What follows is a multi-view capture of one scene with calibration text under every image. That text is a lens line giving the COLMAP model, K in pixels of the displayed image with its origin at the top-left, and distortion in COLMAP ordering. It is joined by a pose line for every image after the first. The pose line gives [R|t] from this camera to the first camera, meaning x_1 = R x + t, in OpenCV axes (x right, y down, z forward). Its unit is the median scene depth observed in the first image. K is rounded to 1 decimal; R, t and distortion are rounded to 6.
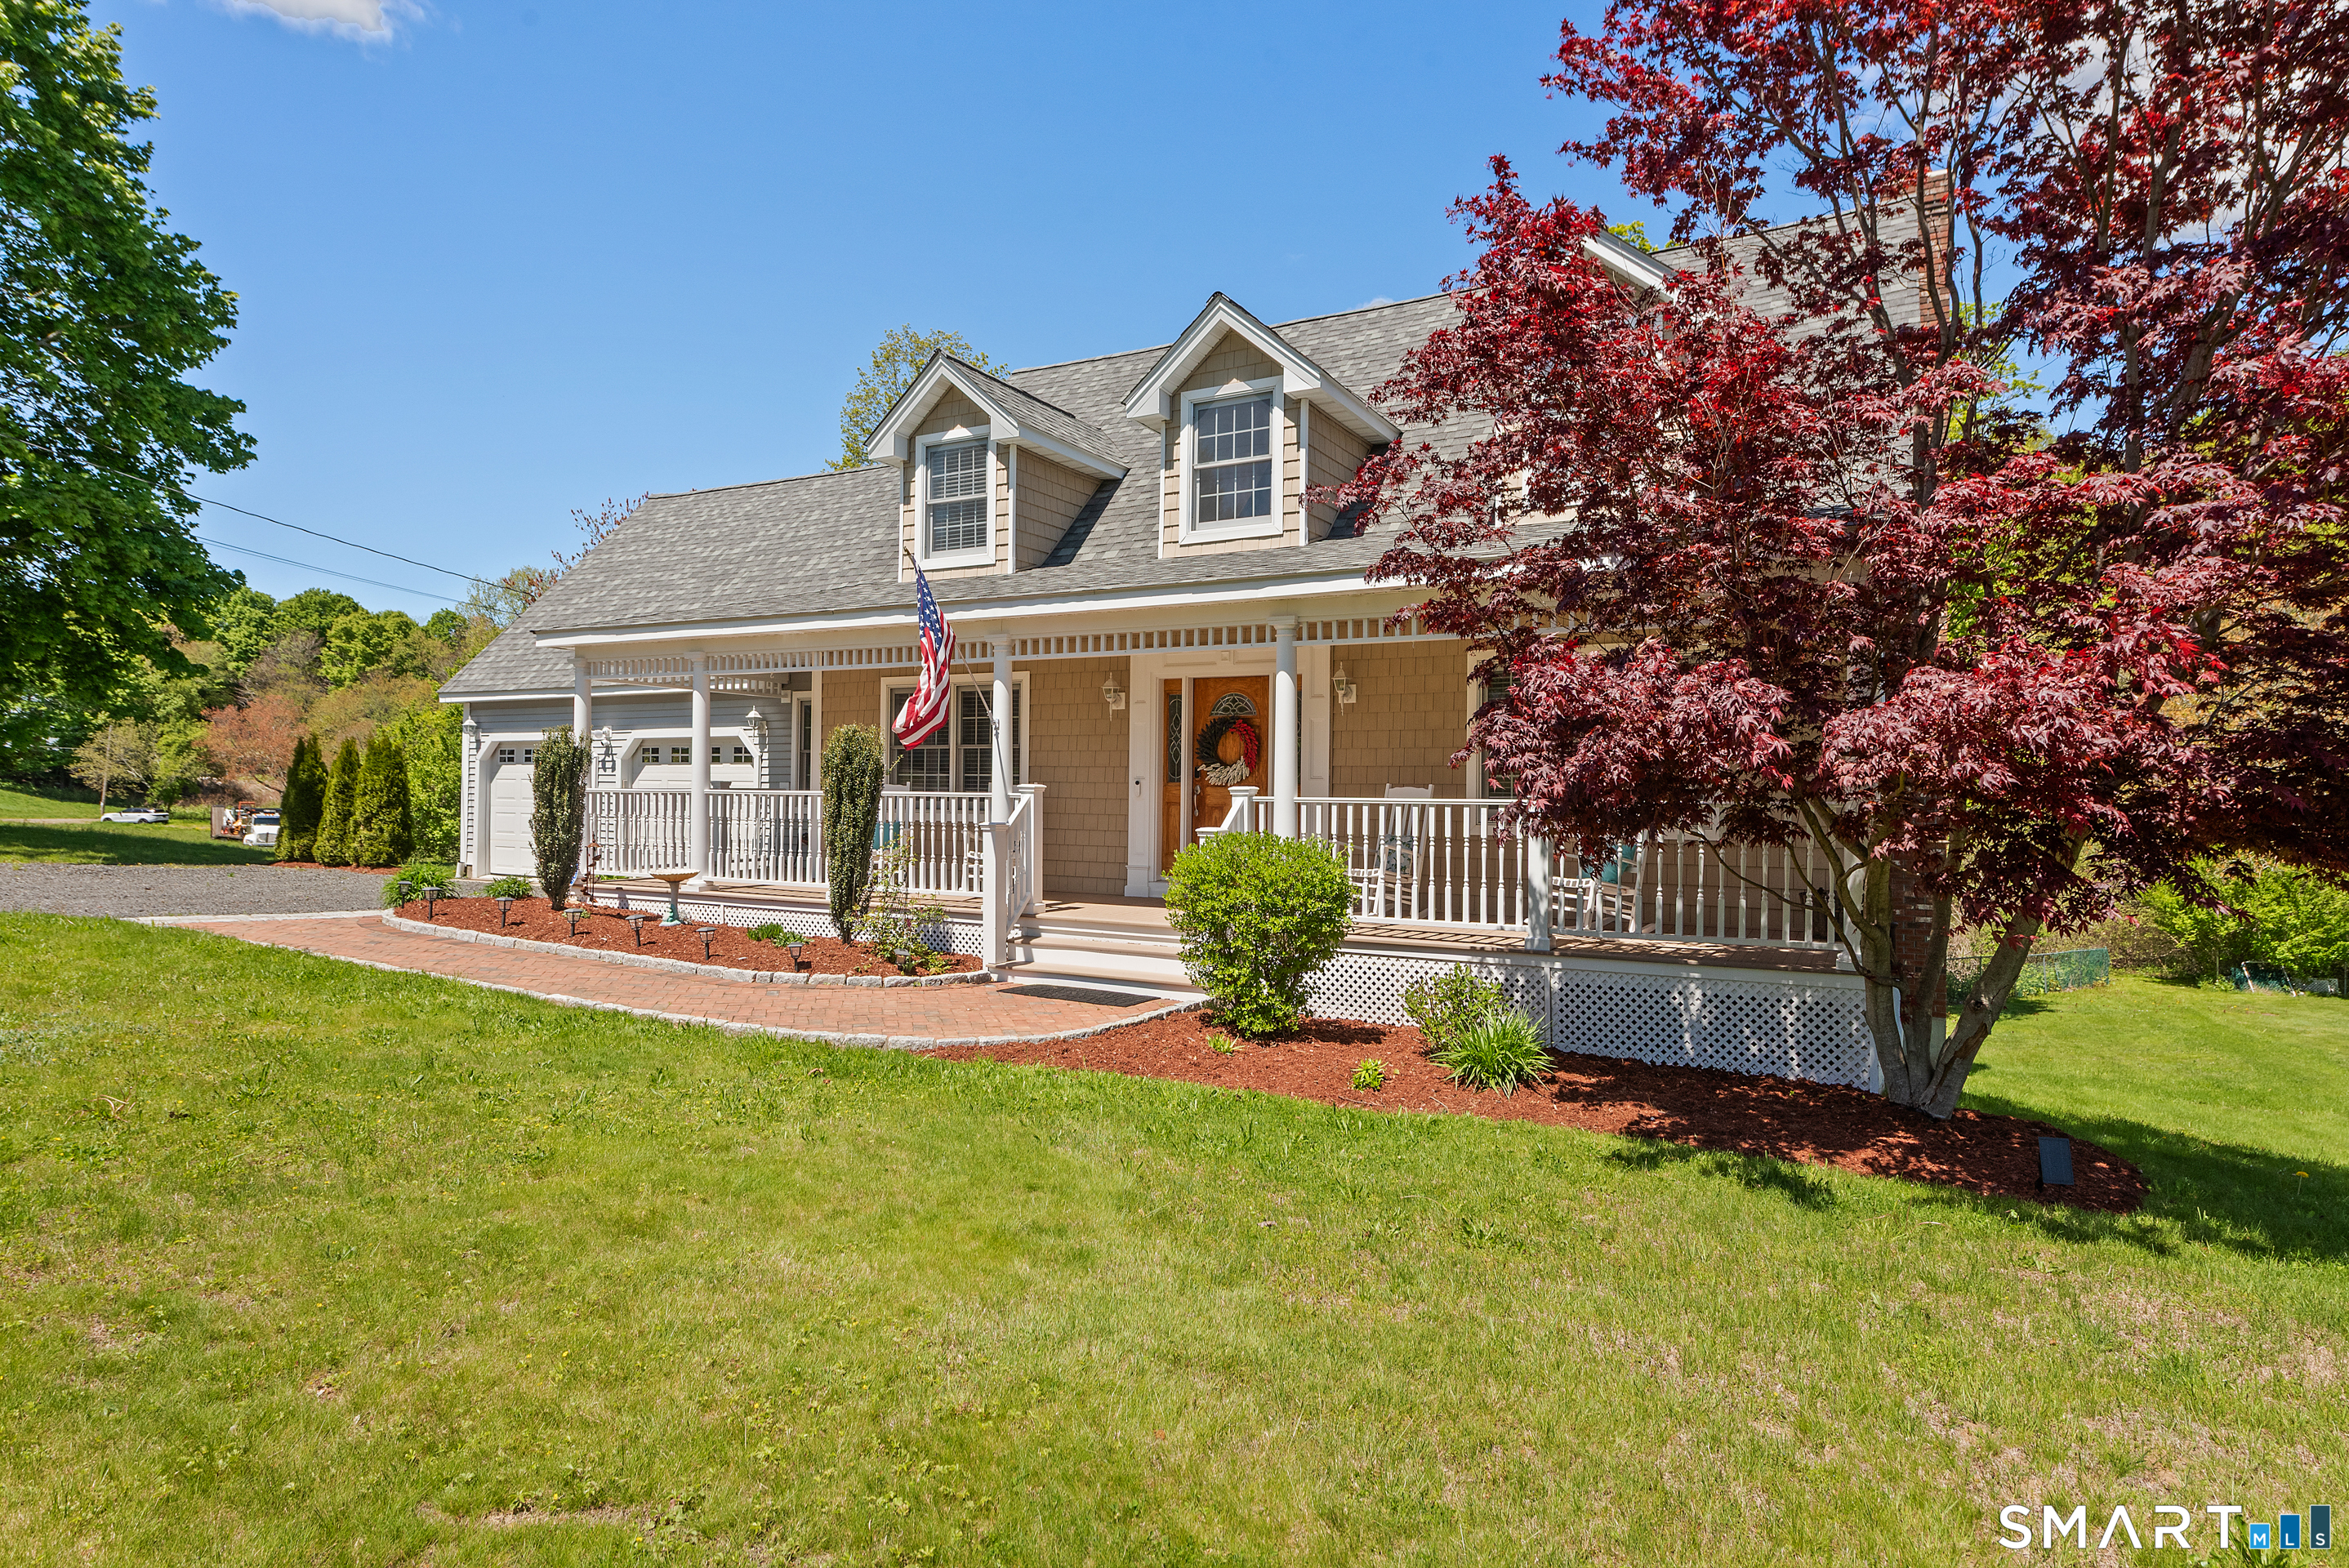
lens RADIAL K [[1383.2, 0, 1174.5], [0, 1383.2, 784.0], [0, 0, 1]] dist [0.005040, 0.000444]
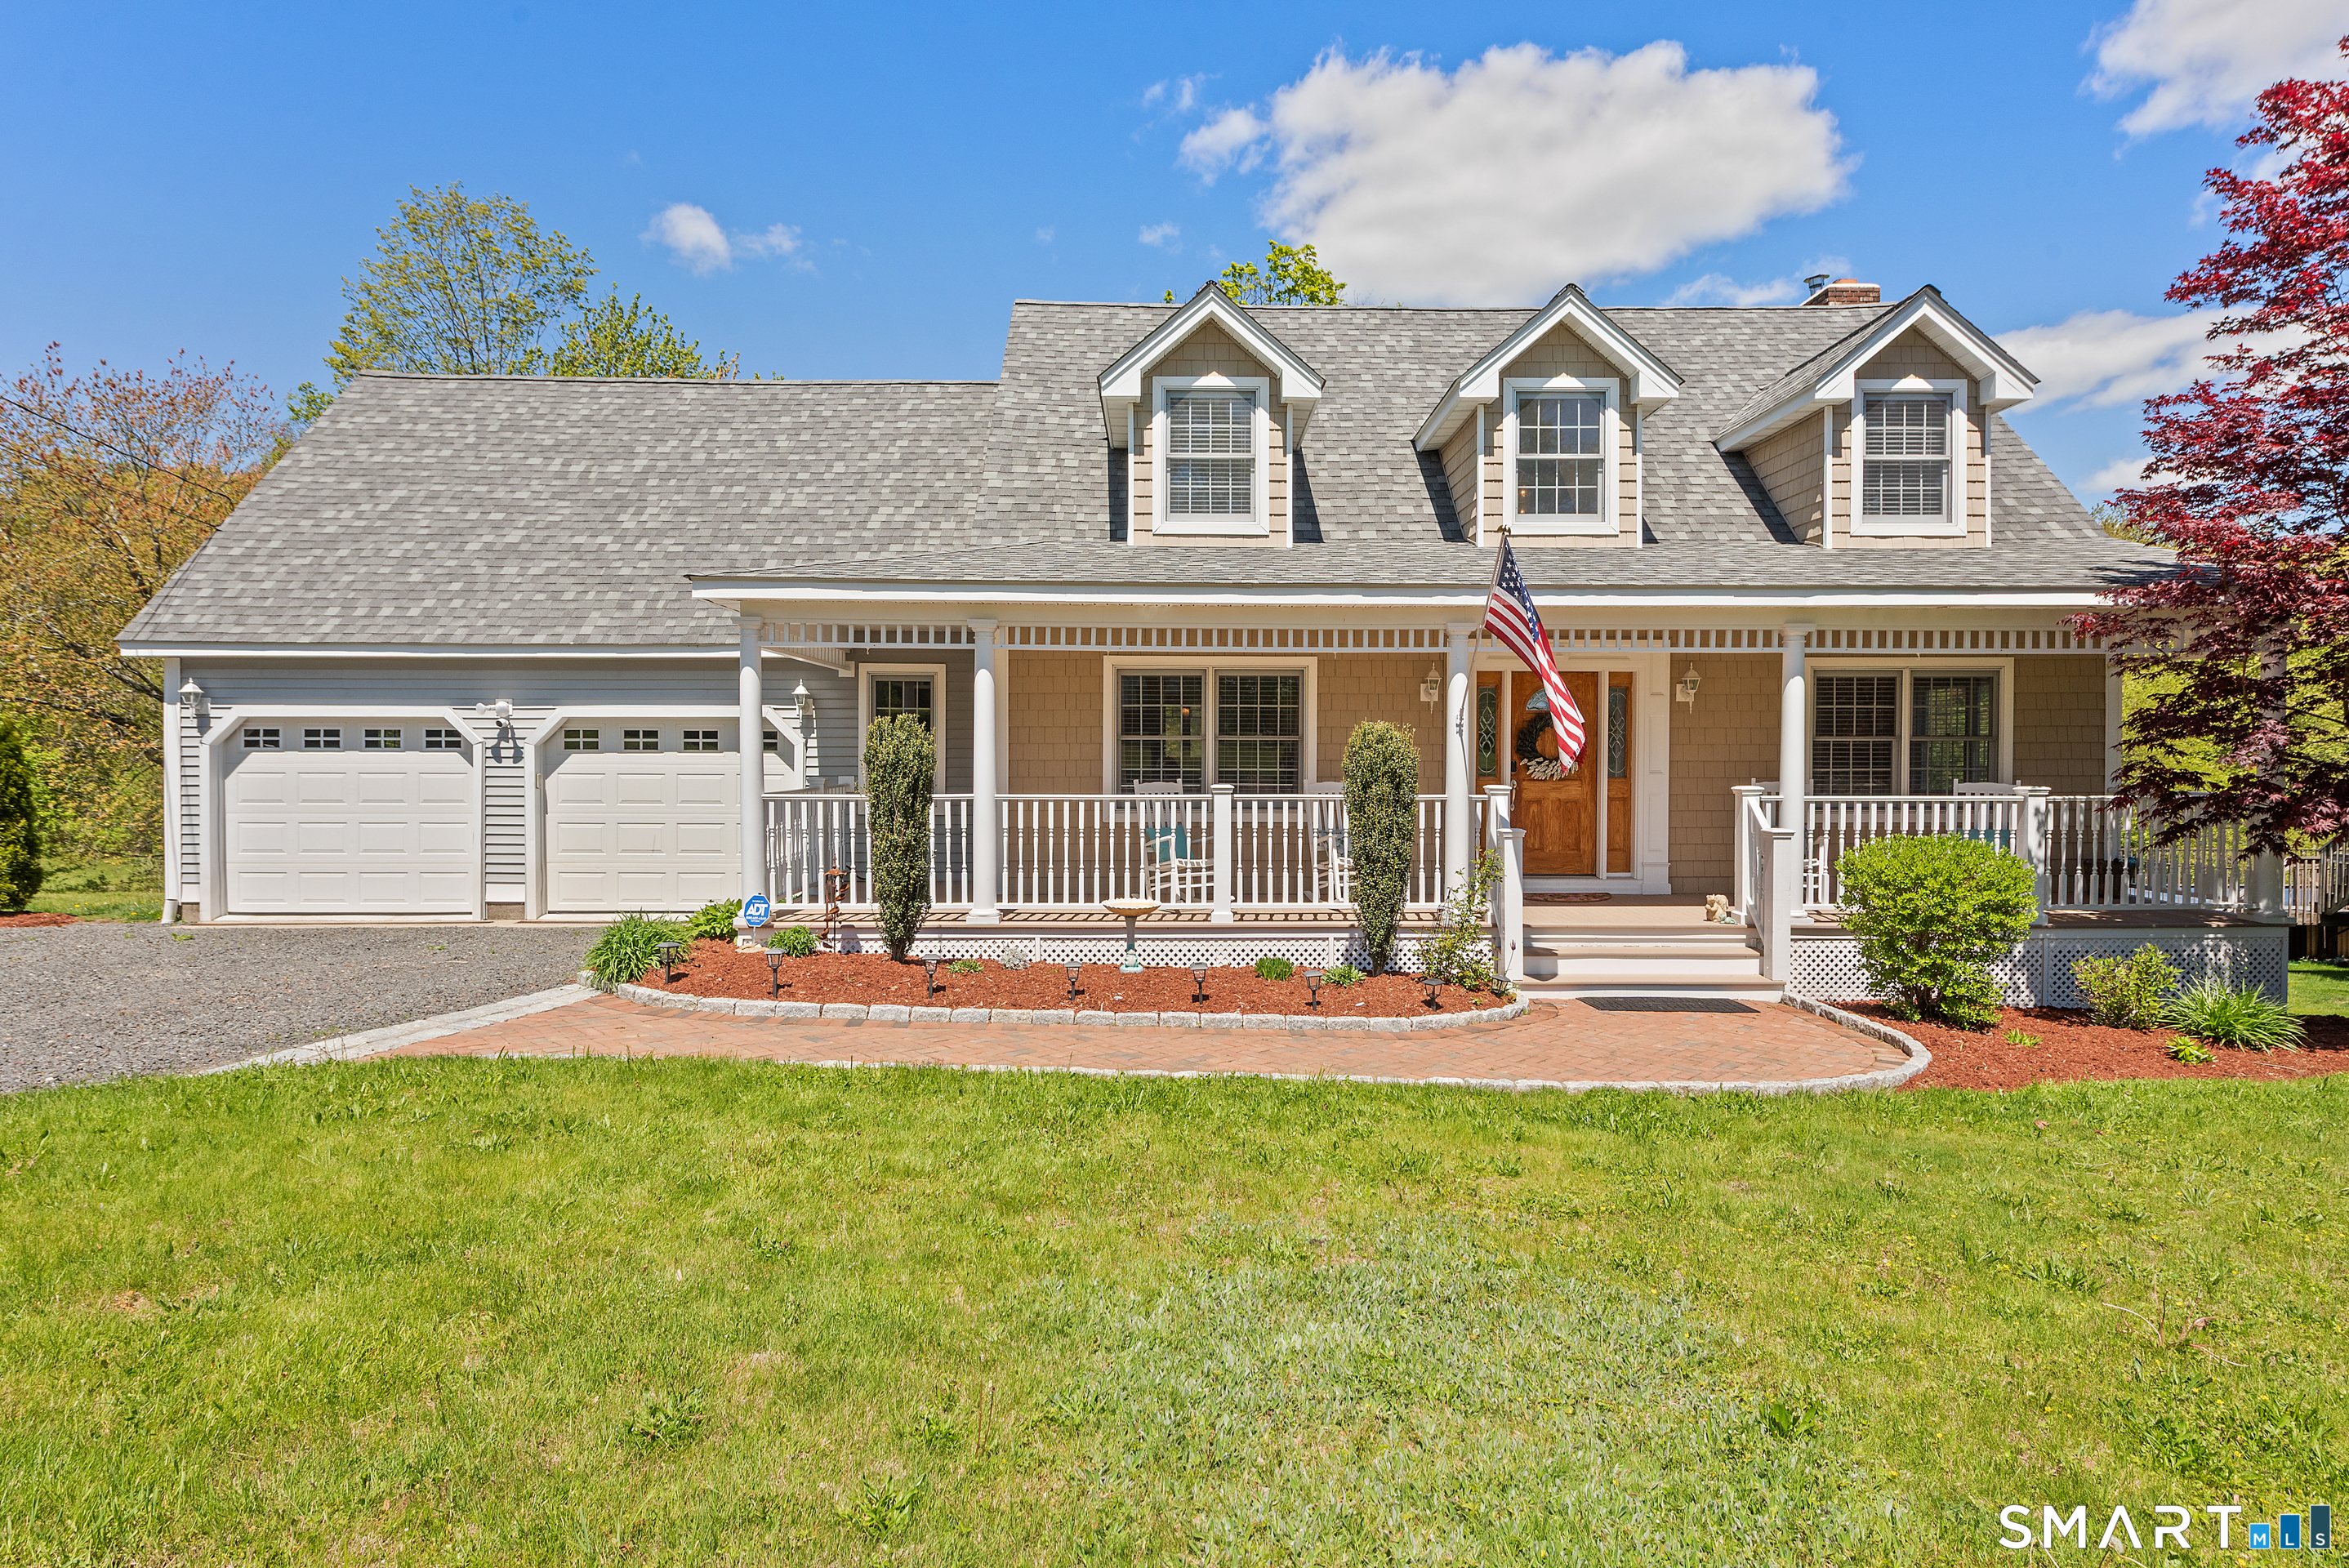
lens RADIAL K [[1210.5, 0, 1174.5], [0, 1210.5, 784.0], [0, 0, 1]] dist [0.001233, -0.000359]
pose [[0.851451, -0.003542, 0.524422, -0.566118], [0.000291, 0.999980, 0.006280, -0.002665], [-0.524434, -0.005195, 0.851435, 0.349917]]
